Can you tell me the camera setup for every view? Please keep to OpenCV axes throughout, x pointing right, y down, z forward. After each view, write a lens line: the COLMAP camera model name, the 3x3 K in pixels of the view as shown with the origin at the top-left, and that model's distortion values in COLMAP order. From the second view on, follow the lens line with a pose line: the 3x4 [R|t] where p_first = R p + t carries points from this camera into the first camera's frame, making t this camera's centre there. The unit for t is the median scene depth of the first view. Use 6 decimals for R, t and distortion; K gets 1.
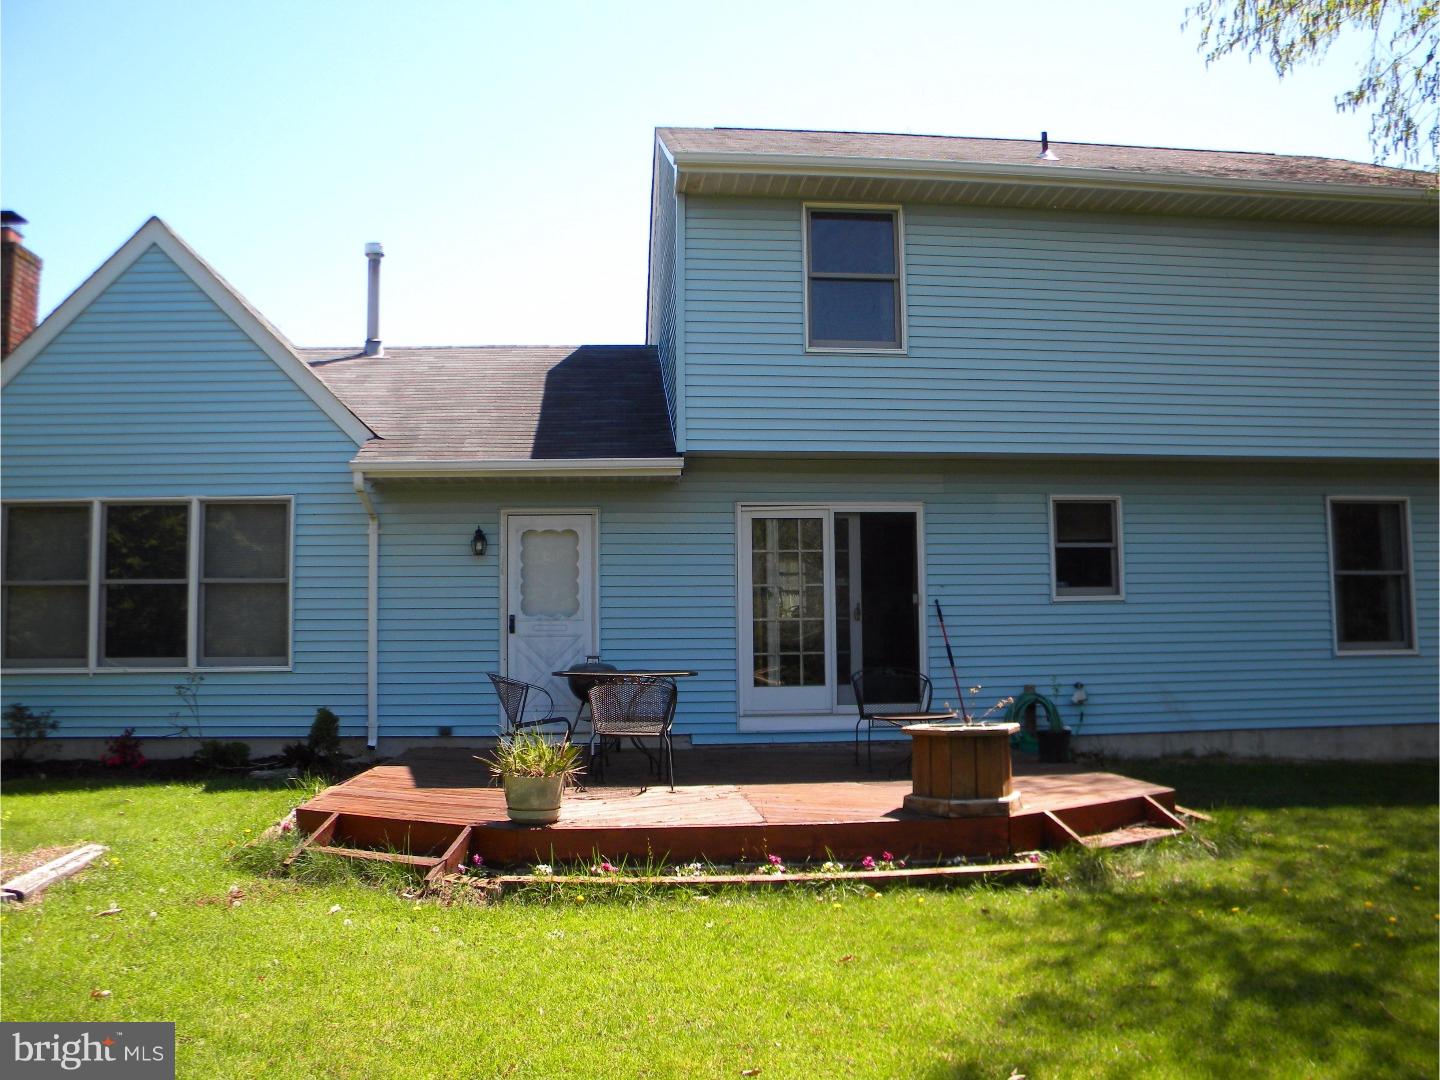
lens RADIAL K [[1212.7, 0, 703.9], [0, 1212.7, 524.2], [0, 0, 1]] dist [-0.202359, 0.167670]
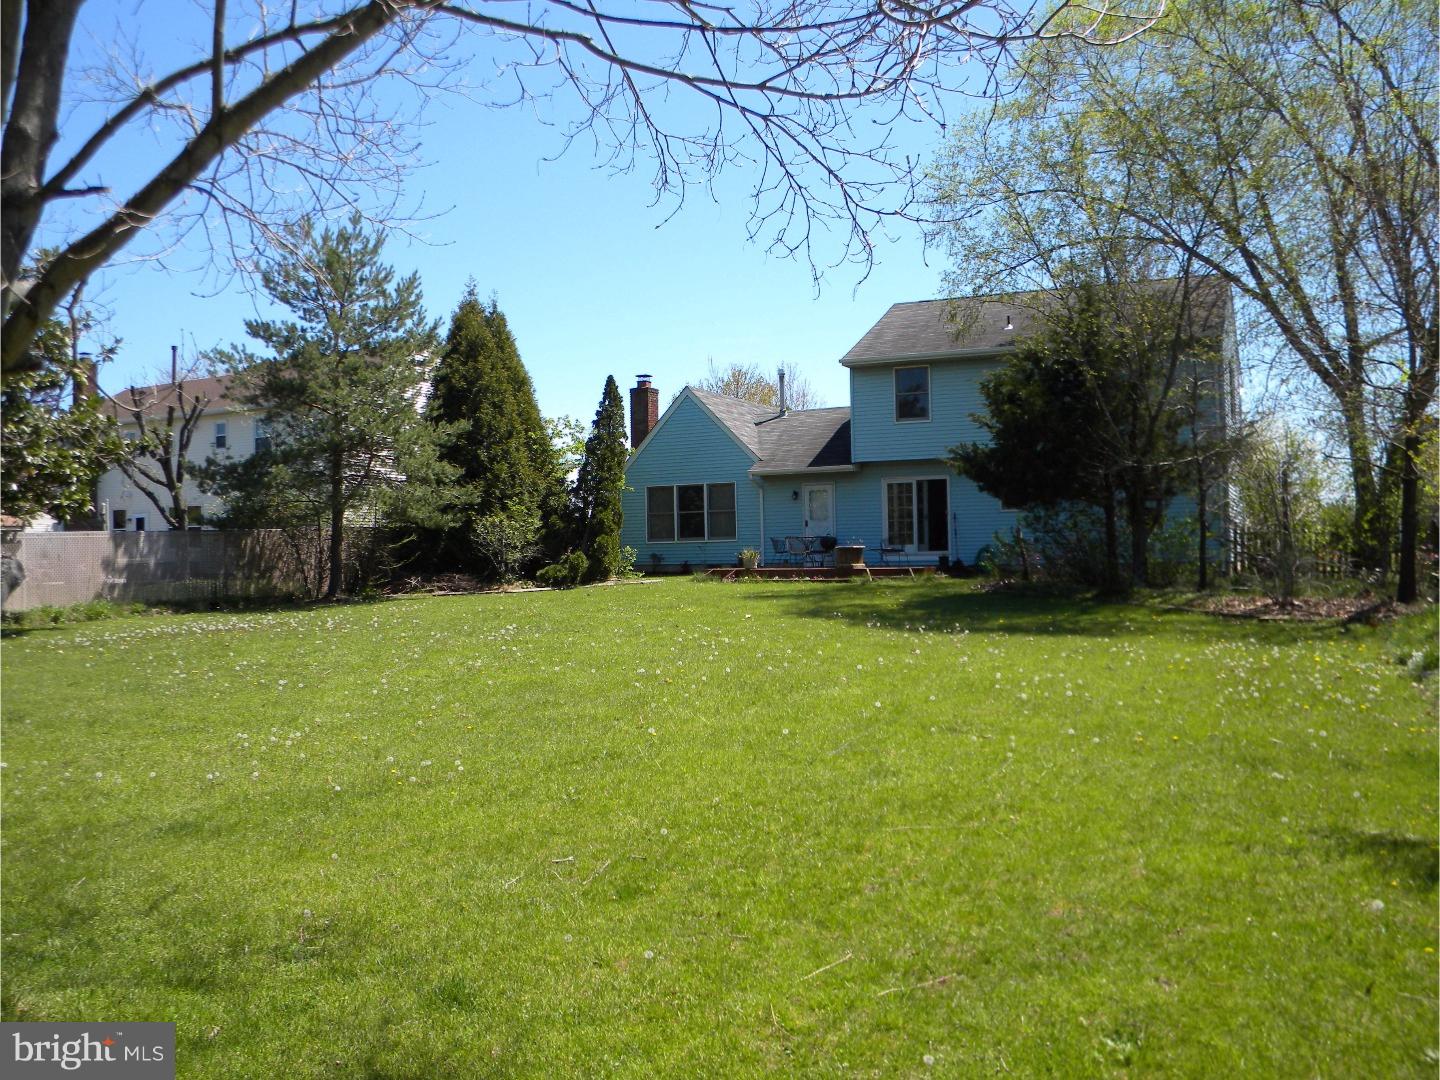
lens RADIAL K [[1212.7, 0, 703.9], [0, 1212.7, 524.2], [0, 0, 1]] dist [-0.202359, 0.167670]
pose [[0.853659, -0.013864, -0.520648, 1.133483], [0.052875, 0.996788, 0.060152, -0.101783], [0.518142, -0.078878, 0.851650, -1.585495]]
